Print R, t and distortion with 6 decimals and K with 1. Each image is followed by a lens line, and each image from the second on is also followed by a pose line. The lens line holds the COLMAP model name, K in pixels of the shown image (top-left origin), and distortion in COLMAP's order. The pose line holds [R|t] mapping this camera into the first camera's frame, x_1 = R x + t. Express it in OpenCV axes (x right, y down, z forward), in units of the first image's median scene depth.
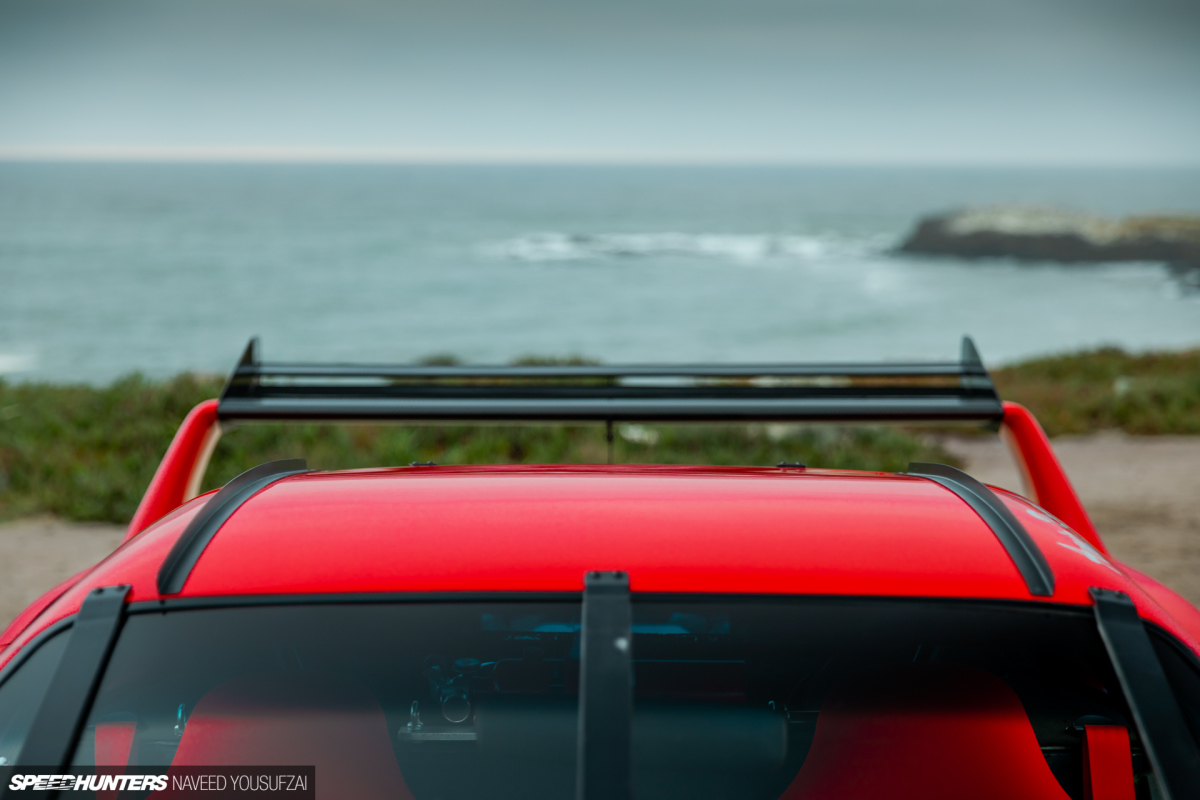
lens RADIAL K [[2138.9, 0, 600.0], [0, 2138.9, 400.0], [0, 0, 1]] dist [-0.137559, -0.000825]
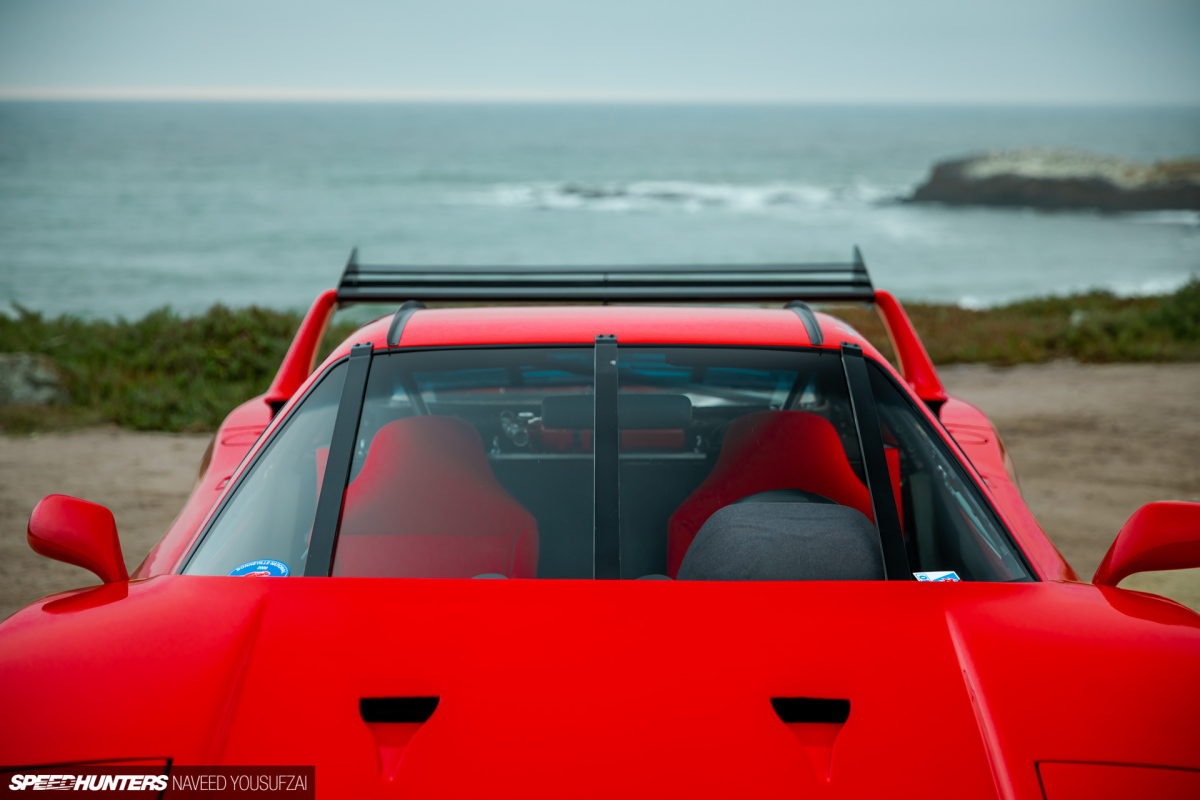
lens RADIAL K [[2415.3, 0, 600.0], [0, 2415.3, 400.0], [0, 0, 1]] dist [-0.208063, -0.154216]
pose [[0.999993, -0.001889, 0.003292, -0.002187], [0.001846, 0.999913, 0.013045, 0.024319], [-0.003317, -0.013039, 0.999909, -0.284849]]
